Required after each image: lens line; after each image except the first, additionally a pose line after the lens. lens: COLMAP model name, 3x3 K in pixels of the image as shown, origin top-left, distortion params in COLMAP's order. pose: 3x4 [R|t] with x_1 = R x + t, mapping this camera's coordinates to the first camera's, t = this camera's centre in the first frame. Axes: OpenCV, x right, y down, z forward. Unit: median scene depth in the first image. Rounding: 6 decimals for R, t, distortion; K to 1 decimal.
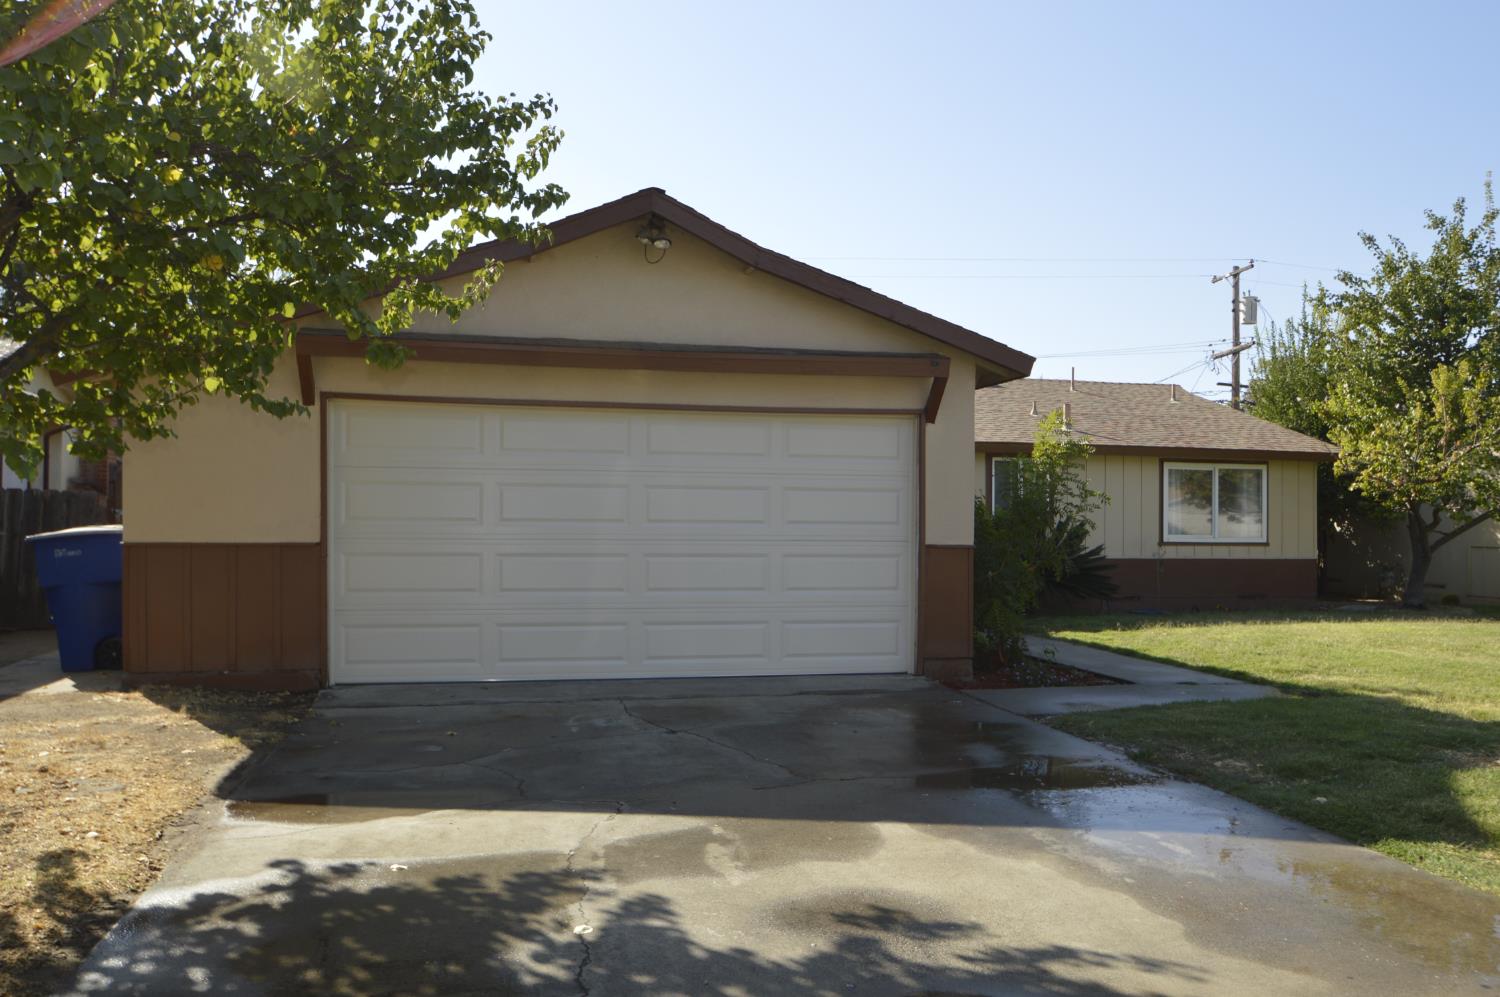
lens RADIAL K [[1135.8, 0, 750.0], [0, 1135.8, 498.5], [0, 0, 1]] dist [-0.026529, 0.000410]
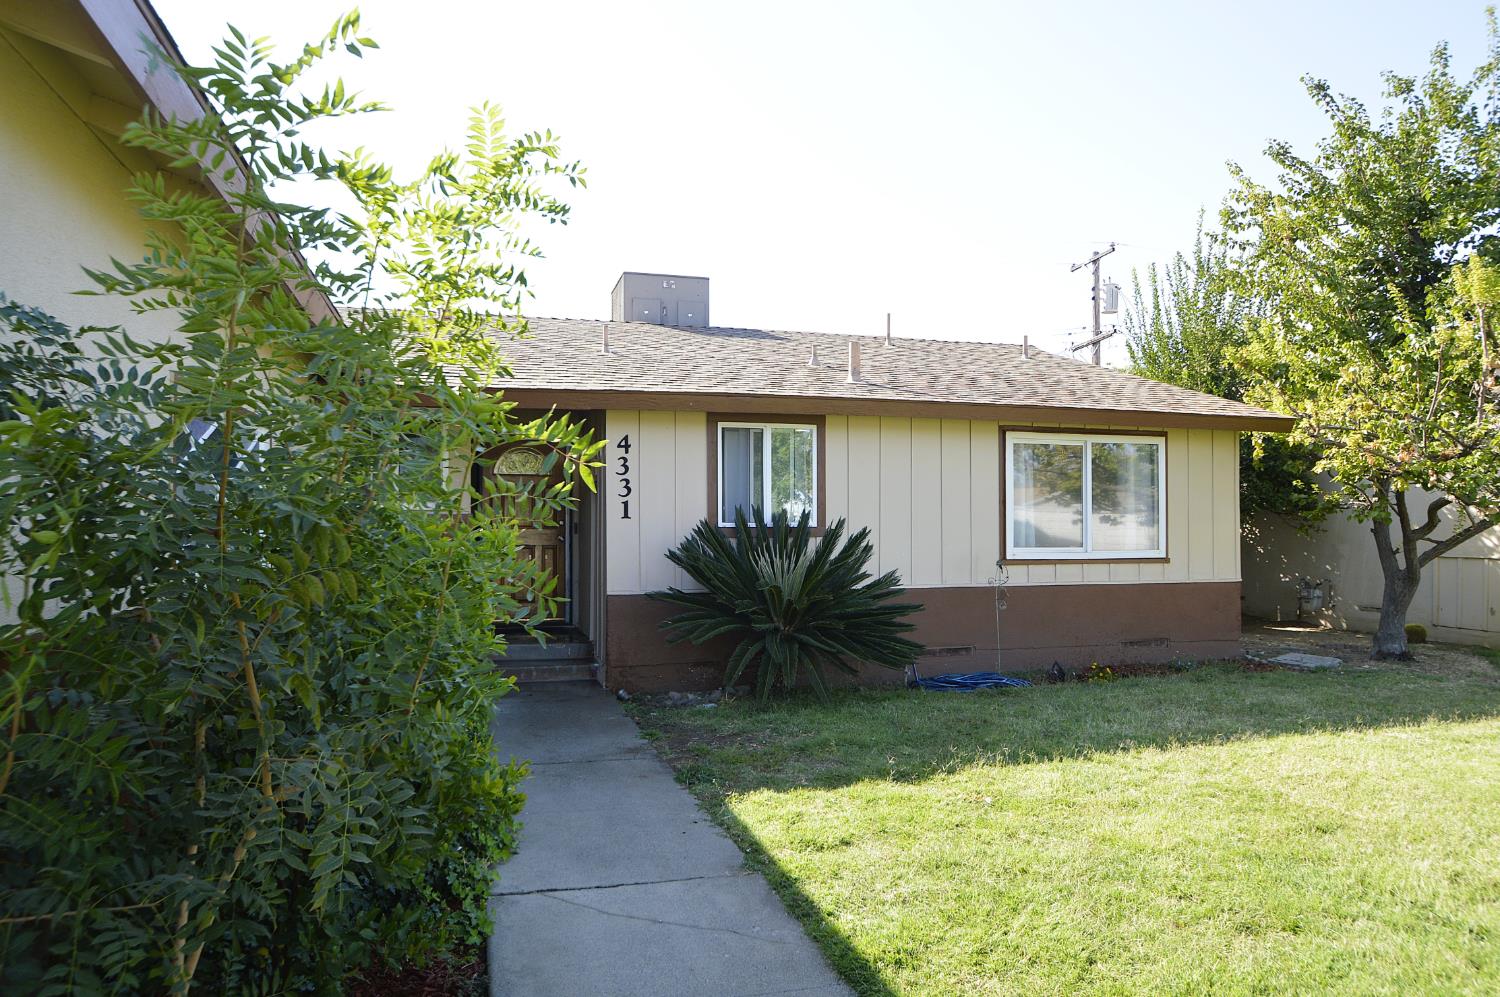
lens RADIAL K [[922.6, 0, 724.9], [0, 922.6, 511.7], [0, 0, 1]] dist [-0.022264, -0.001445]
pose [[0.999473, -0.009290, 0.031117, 0.189146], [0.008993, 0.999913, 0.009660, 0.005397], [-0.031204, -0.009375, 0.999469, 0.483267]]
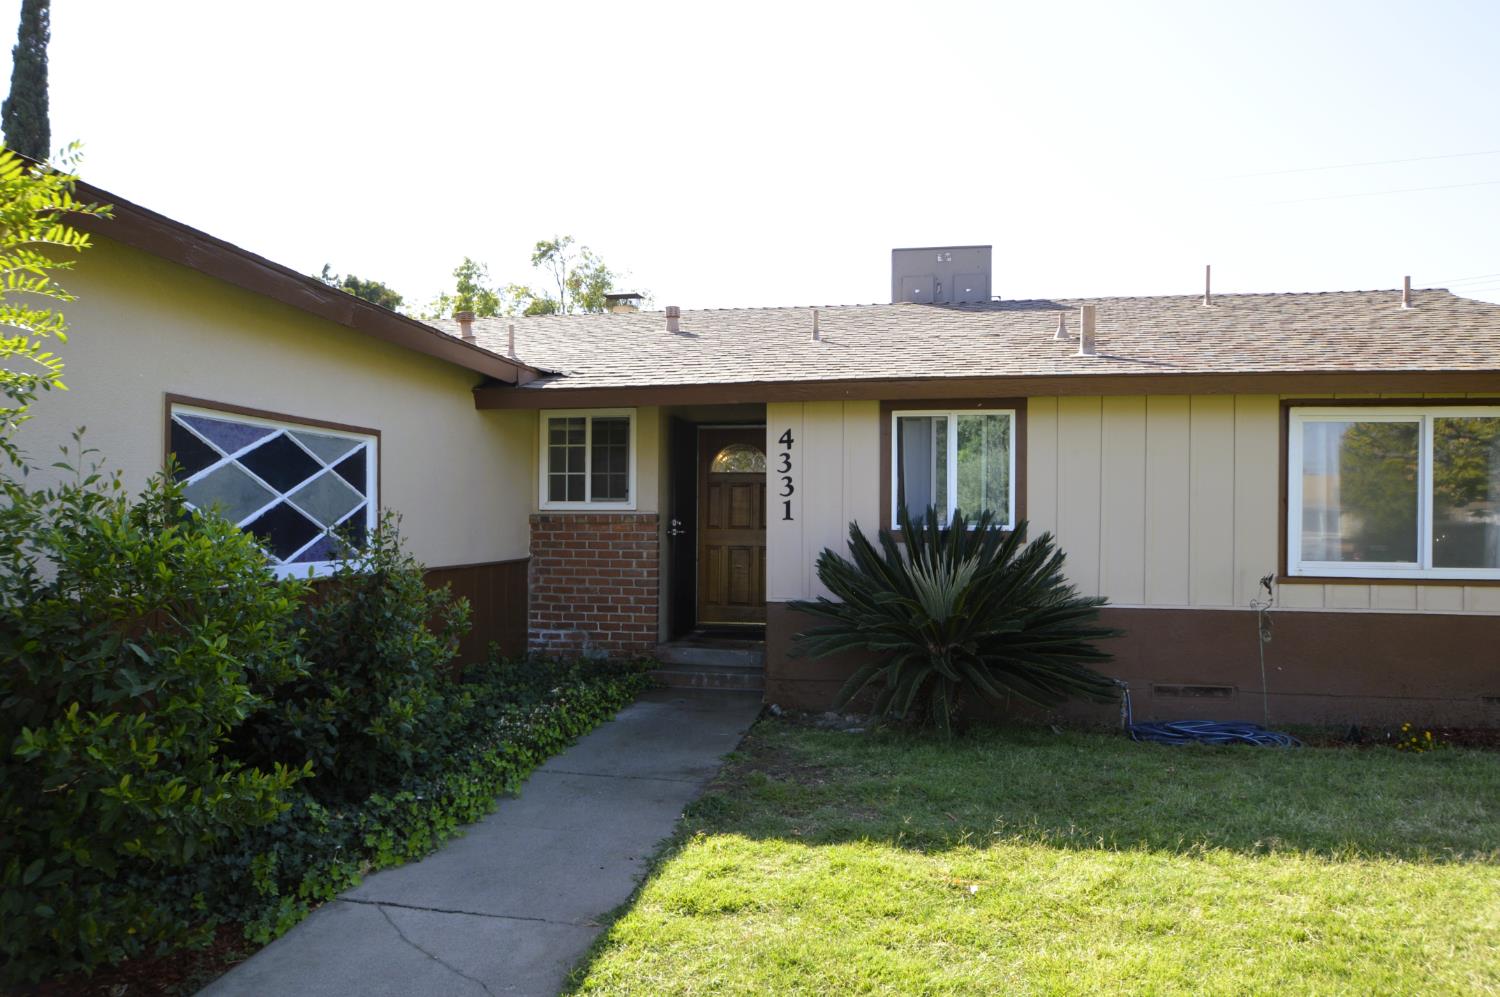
lens RADIAL K [[962.7, 0, 746.0], [0, 962.7, 519.4], [0, 0, 1]] dist [-0.023258, 0.001396]
pose [[0.918654, -0.003666, -0.395047, 0.306469], [0.011257, 0.999794, 0.016898, 0.004930], [0.394904, -0.019971, 0.918505, 0.528037]]
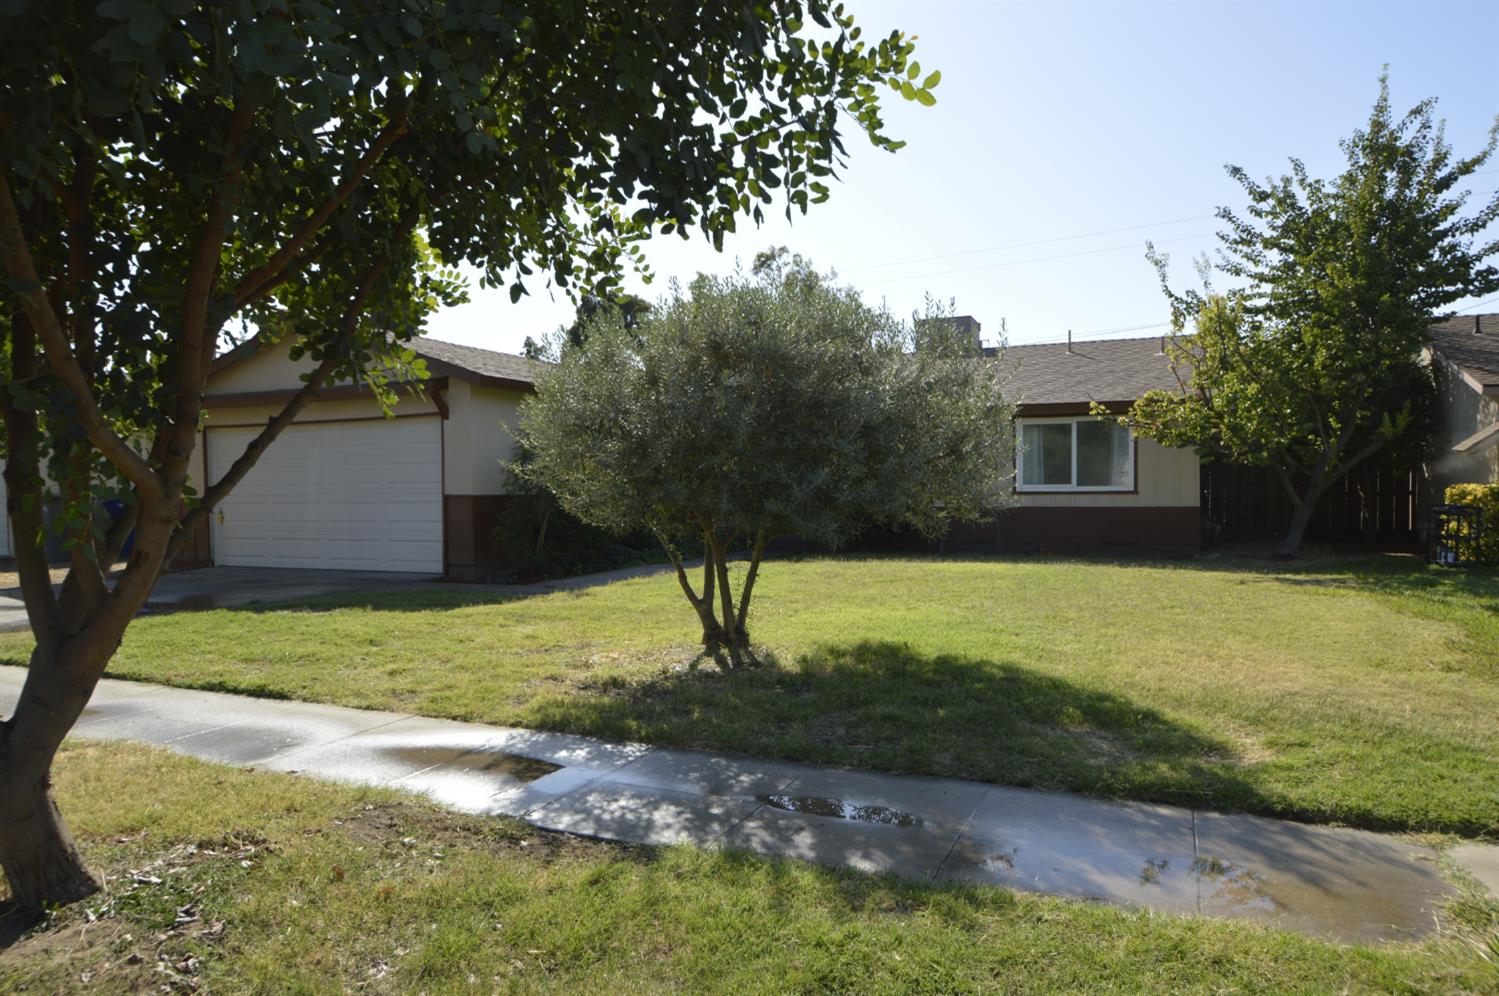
lens RADIAL K [[1035.2, 0, 749.5], [0, 1035.2, 498.0], [0, 0, 1]] dist [-0.025241, 0.000625]
pose [[0.789647, -0.013577, -0.613411, 0.756012], [0.032113, 0.999299, 0.019221, 0.016668], [0.612721, -0.034877, 0.789530, 0.050626]]
